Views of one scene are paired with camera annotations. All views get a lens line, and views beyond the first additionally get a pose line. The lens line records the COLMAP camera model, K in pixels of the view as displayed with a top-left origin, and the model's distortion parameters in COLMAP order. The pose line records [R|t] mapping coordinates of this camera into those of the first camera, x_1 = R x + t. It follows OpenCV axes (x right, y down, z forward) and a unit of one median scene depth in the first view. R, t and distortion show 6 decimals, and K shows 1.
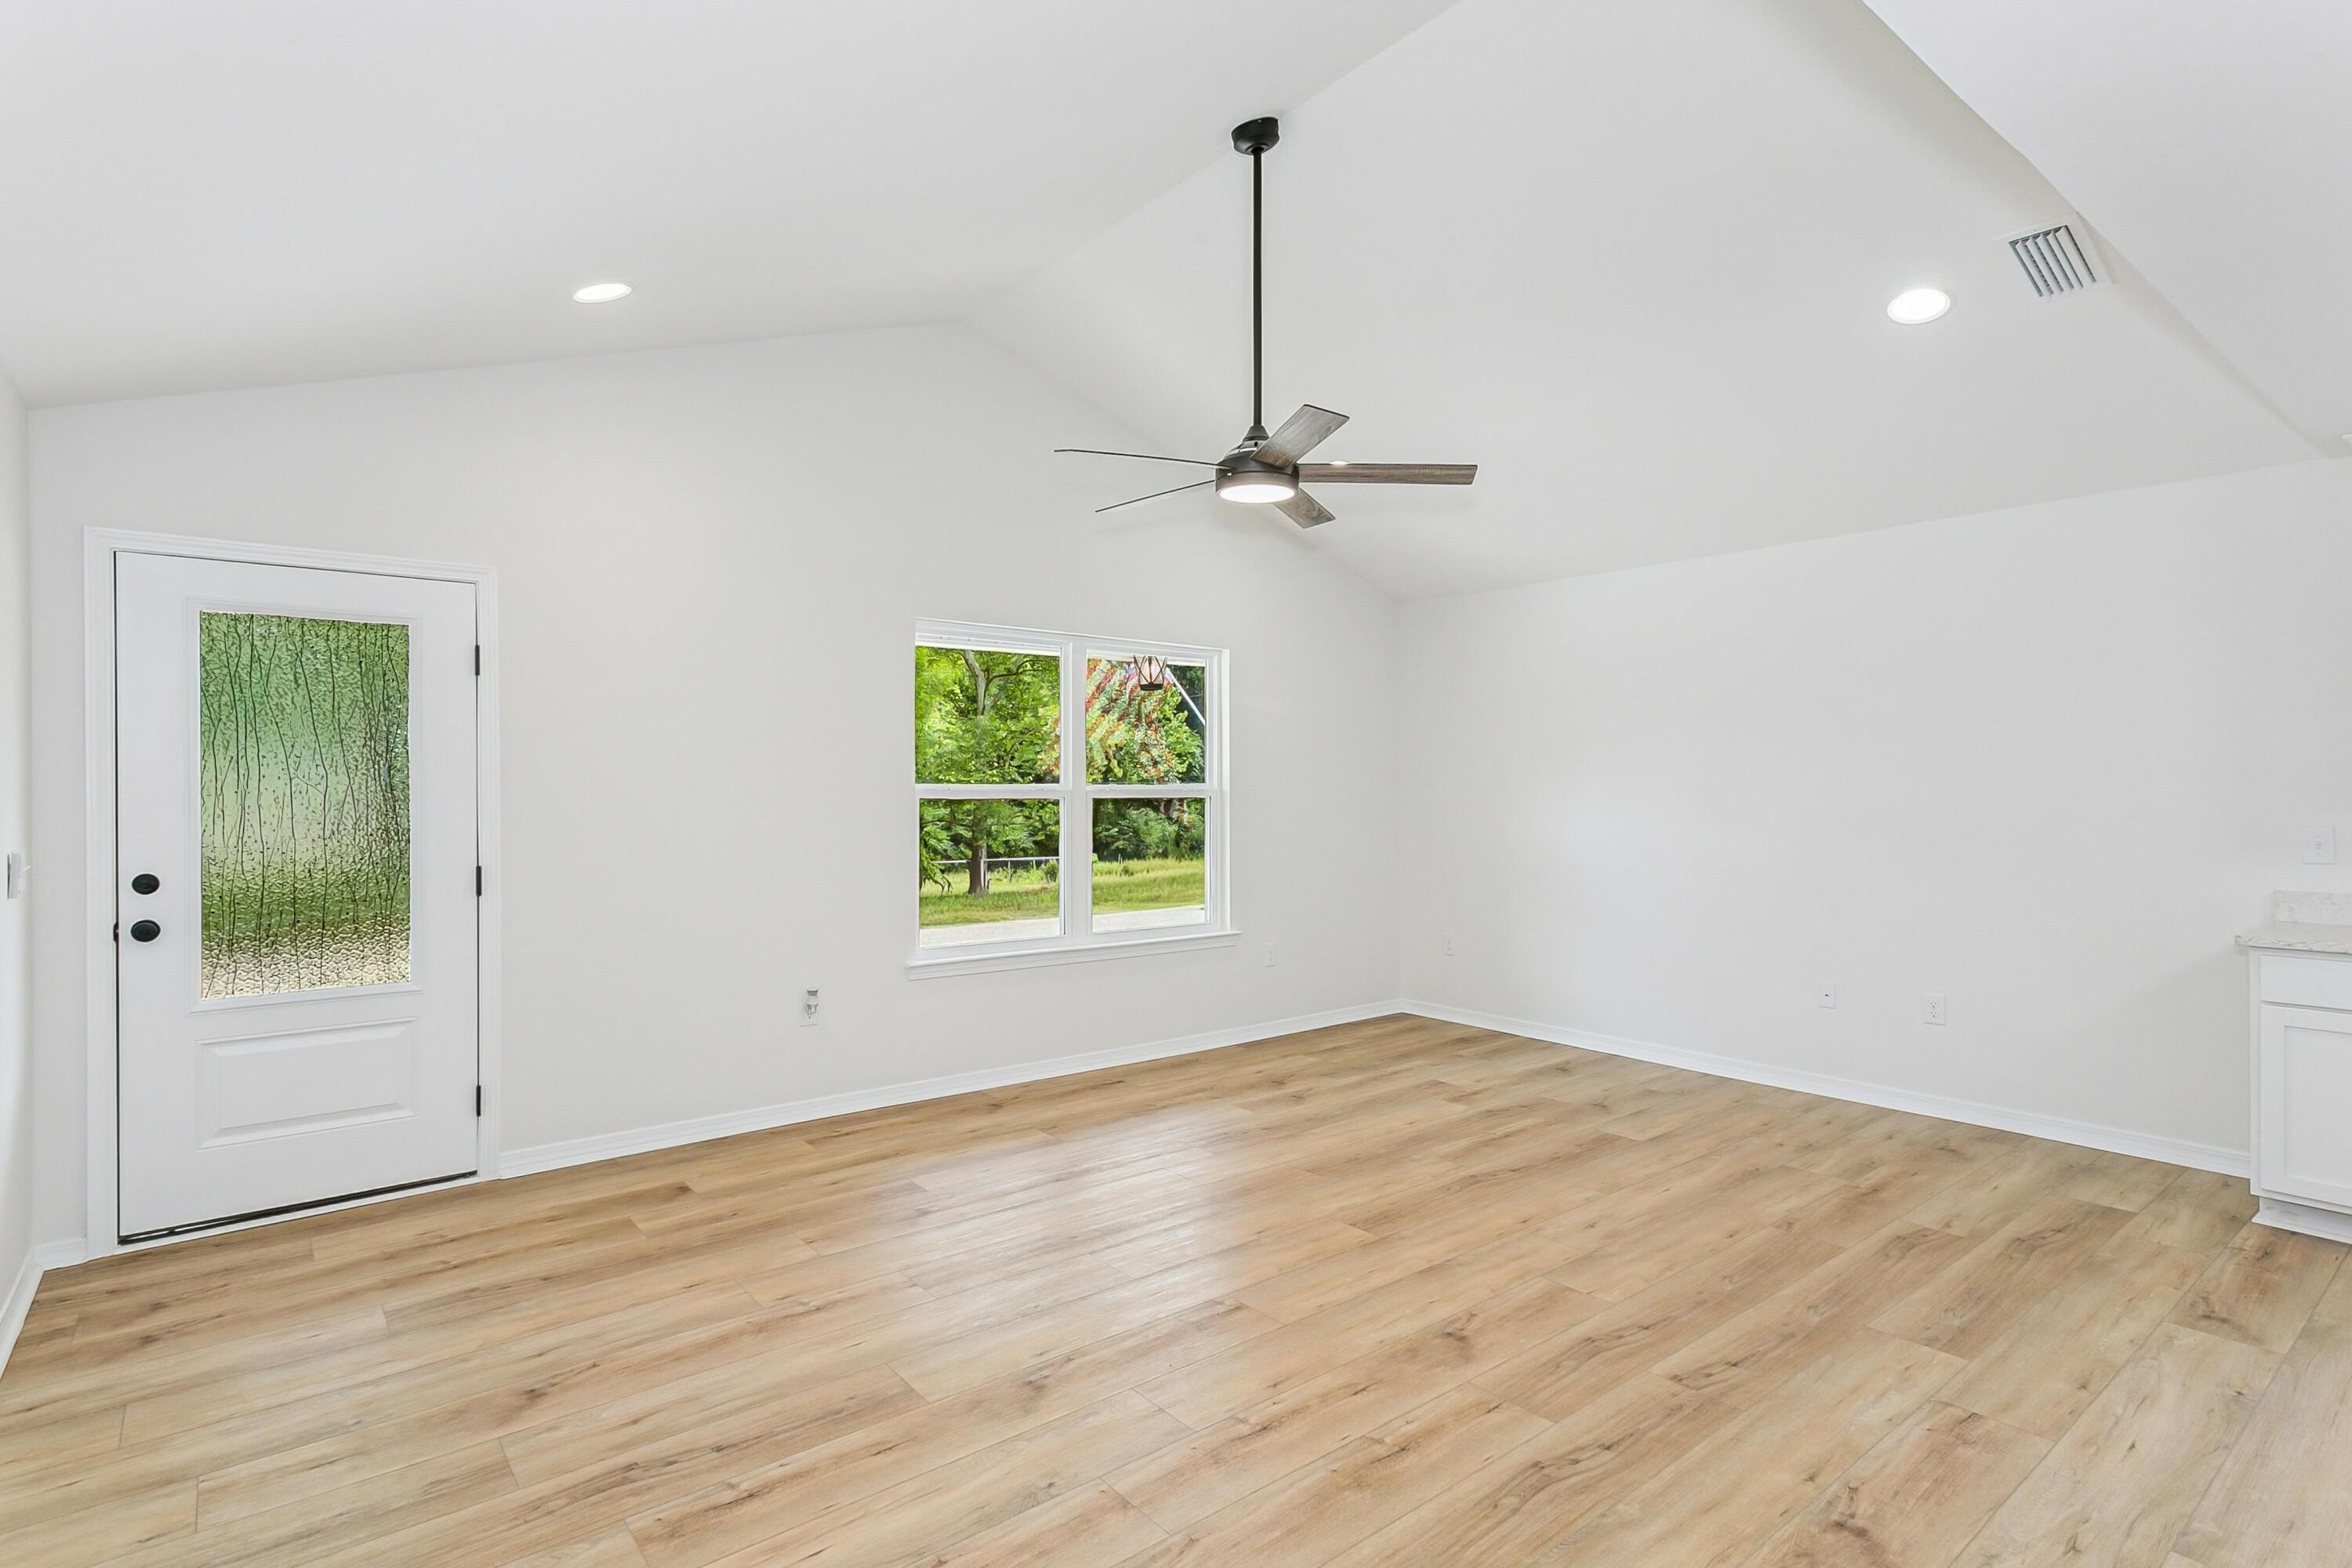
lens RADIAL K [[1160.5, 0, 1180.5], [0, 1160.5, 787.2], [0, 0, 1]] dist [0.016269, 0.000333]
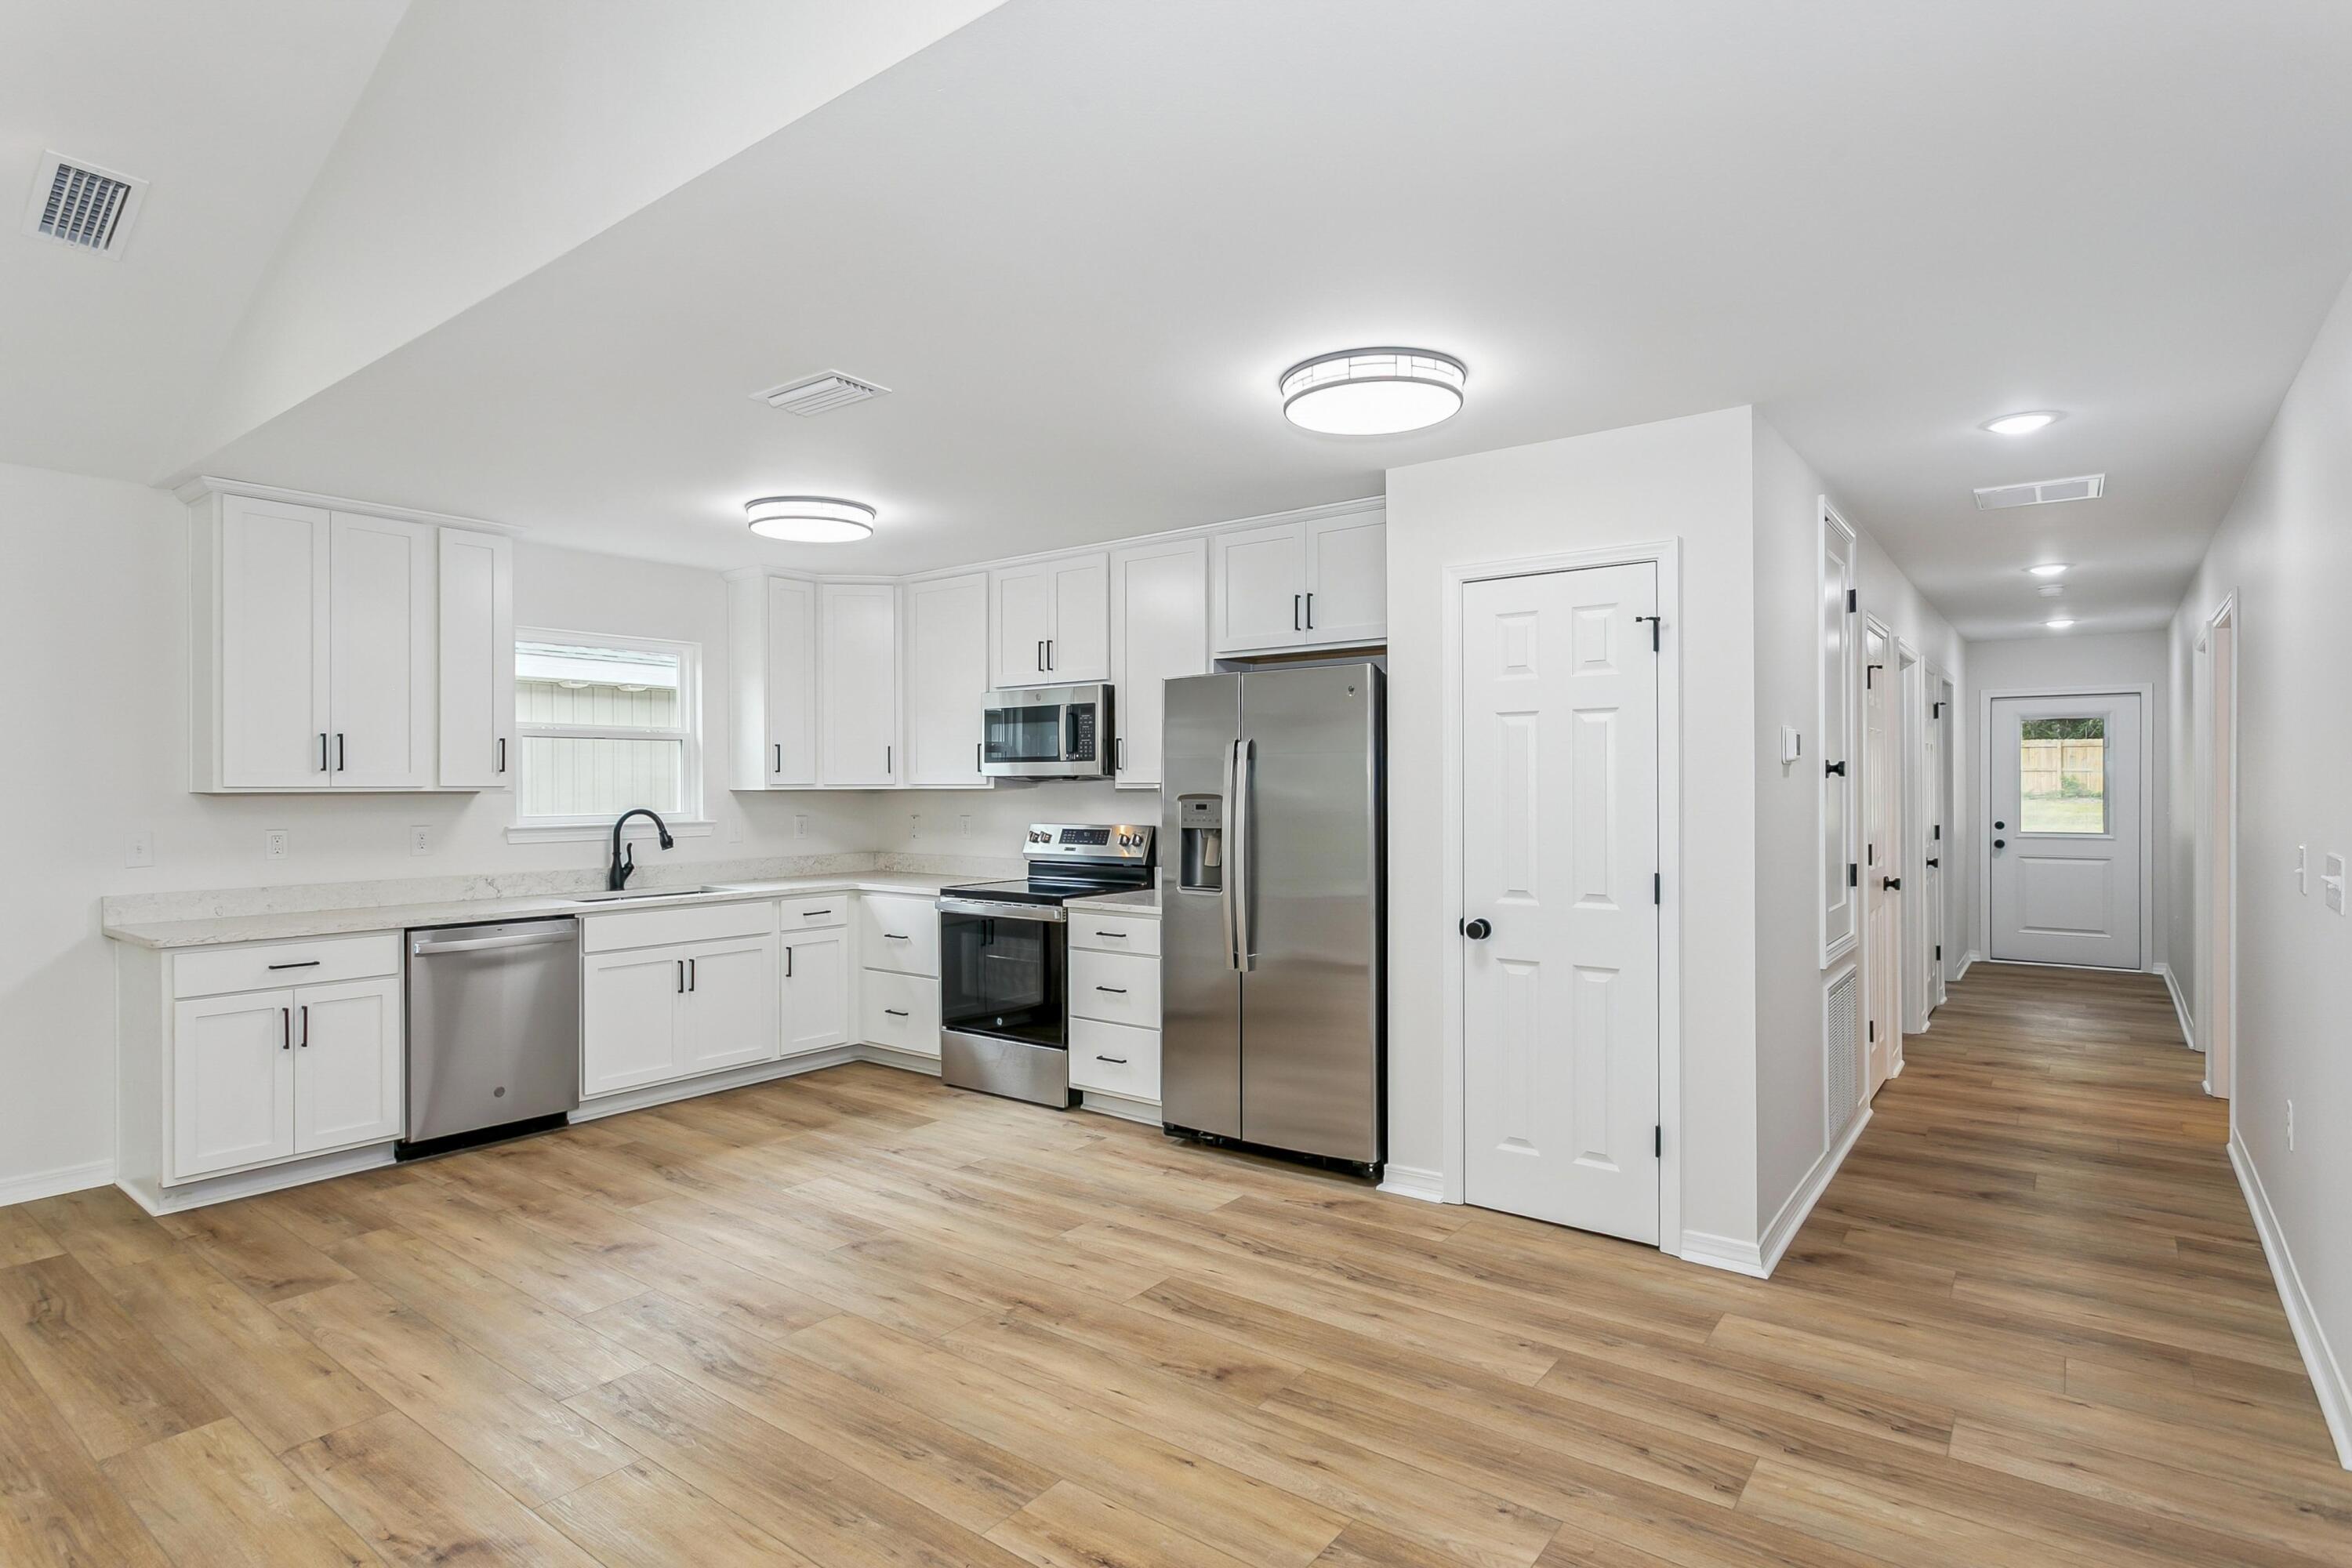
lens RADIAL K [[1200.1, 0, 1176.0], [0, 1200.1, 784.0], [0, 0, 1]] dist [-0.006382, 0.000062]
pose [[-0.237288, 0.005139, 0.971426, -0.271356], [0.005618, 0.999977, -0.003918, 0.000468], [-0.971423, 0.004528, -0.237312, 0.326609]]
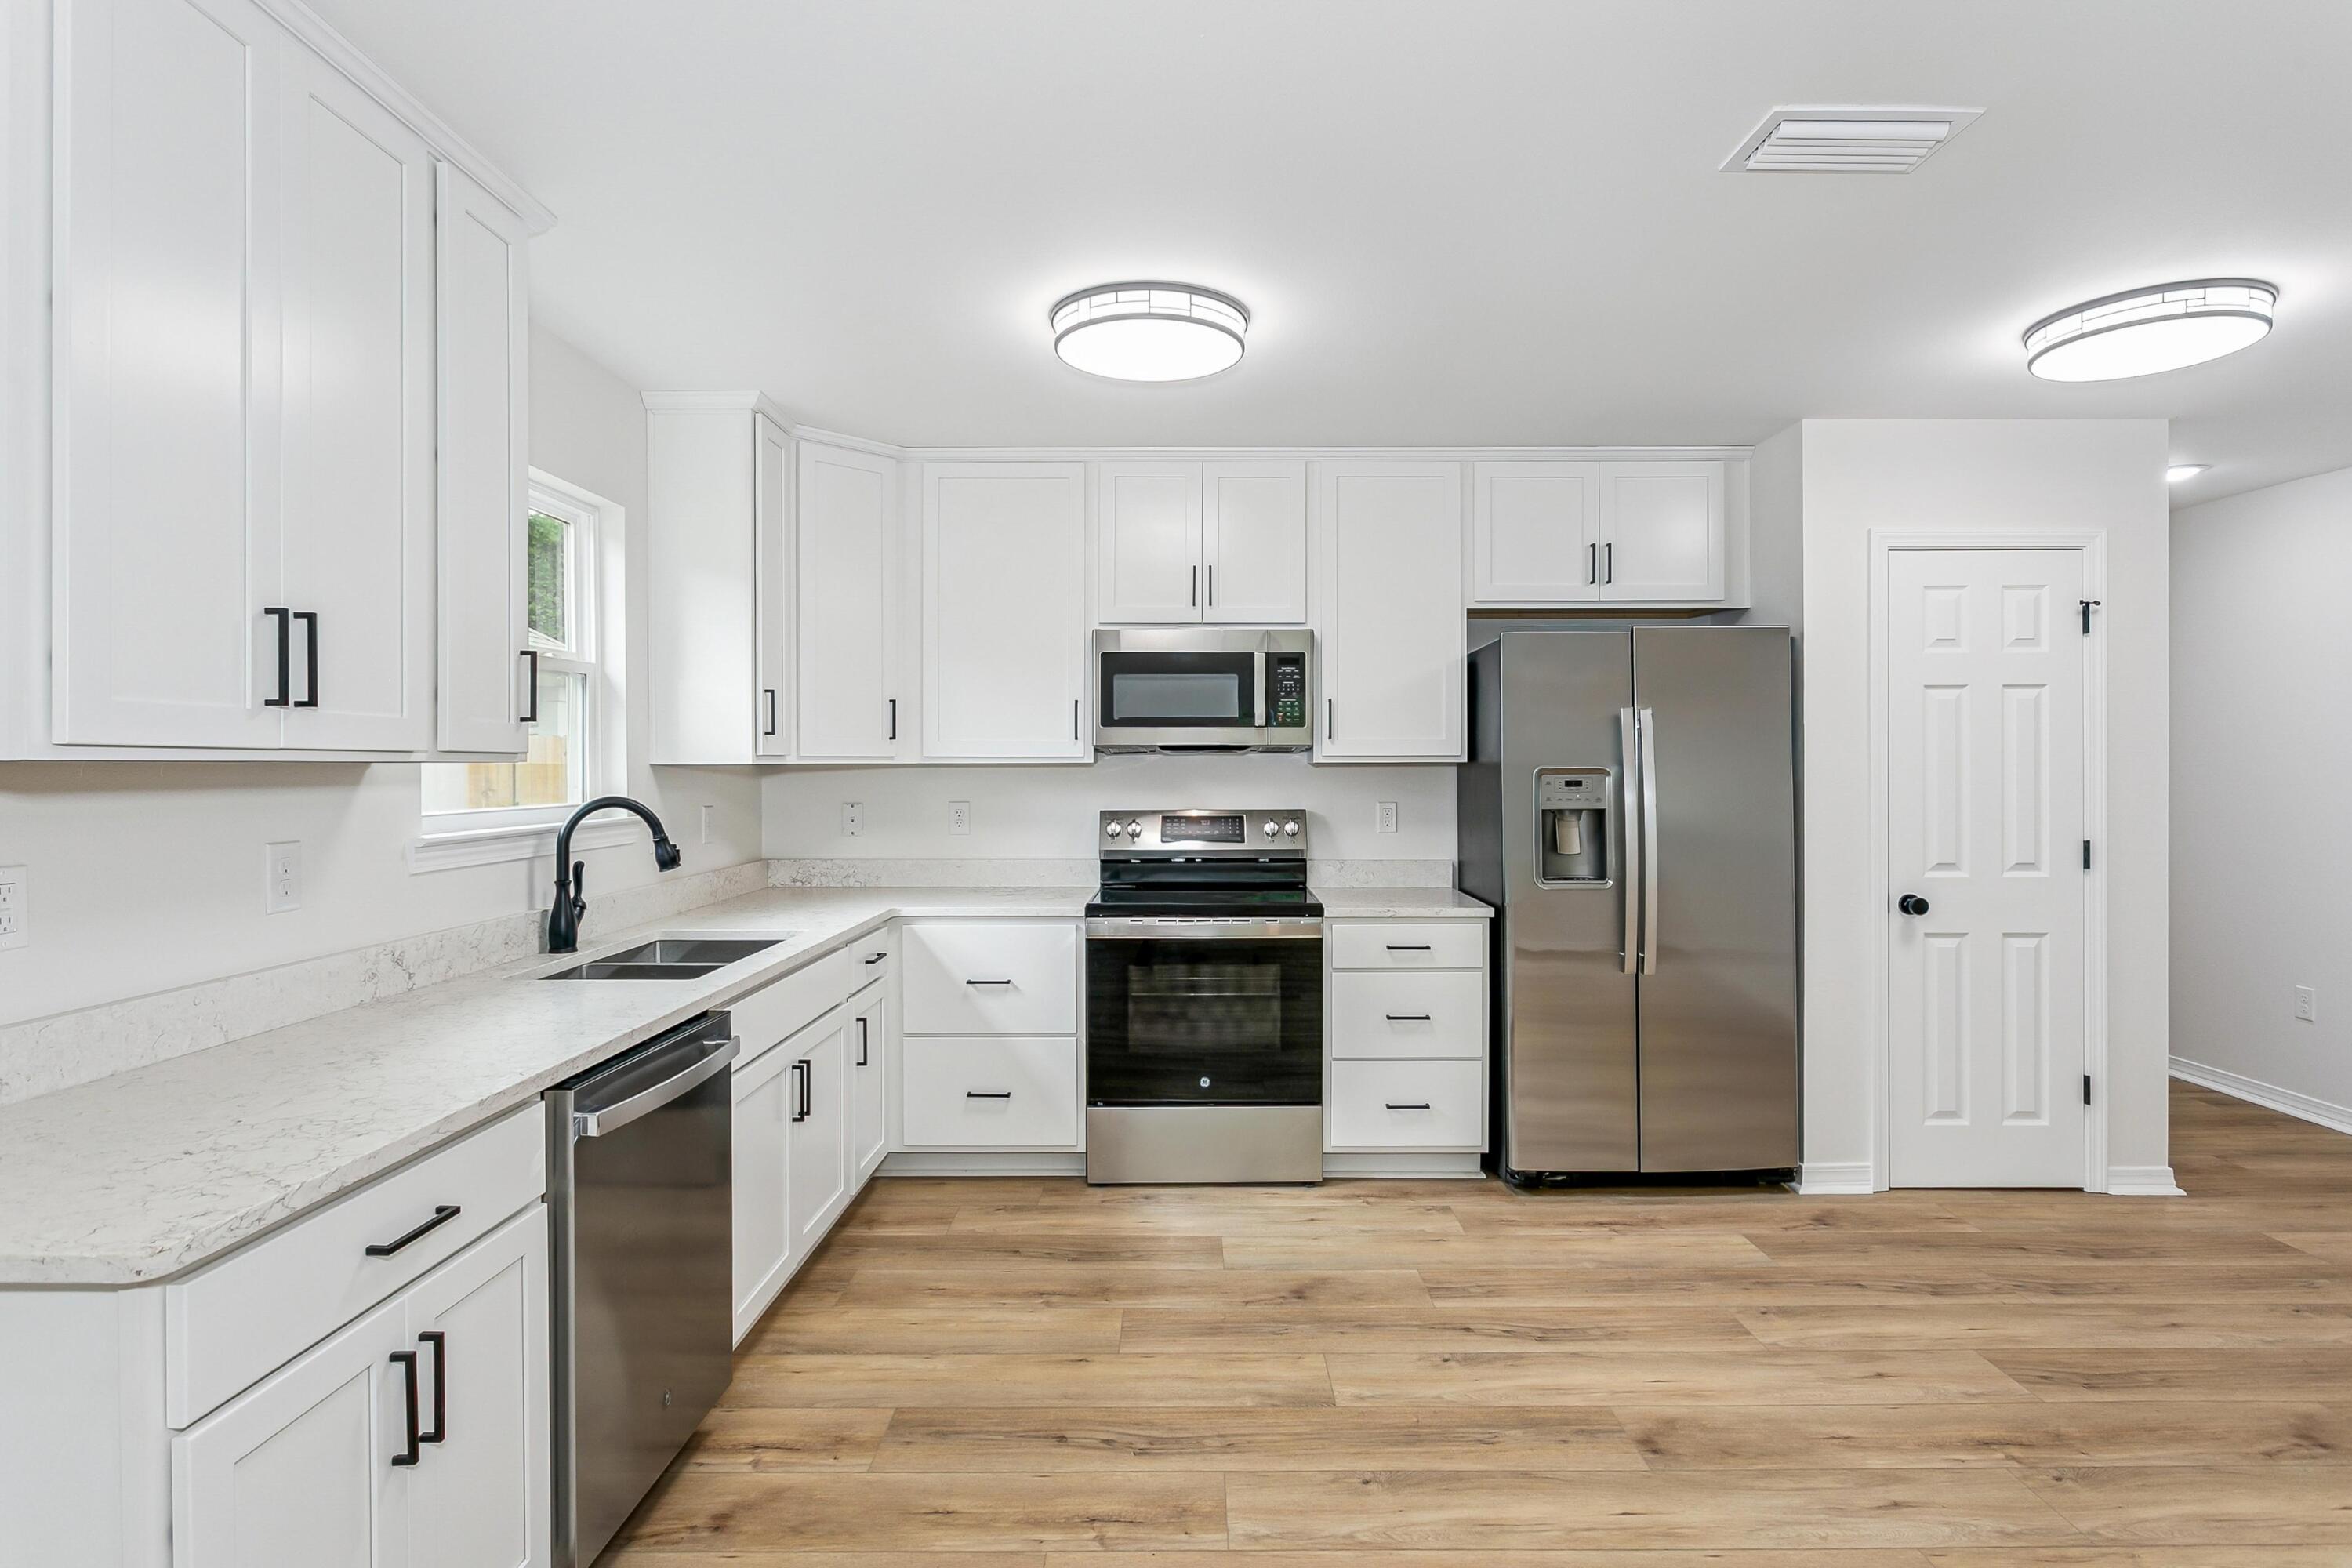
lens RADIAL K [[1183.1, 0, 1193.5], [0, 1183.1, 770.6], [0, 0, 1]] dist [-0.001614, 0.000484]
pose [[-0.778897, 0.001509, 0.627150, 0.420327], [0.005183, 0.999978, 0.004032, 0.002017], [-0.627131, 0.006391, -0.778888, 0.904422]]
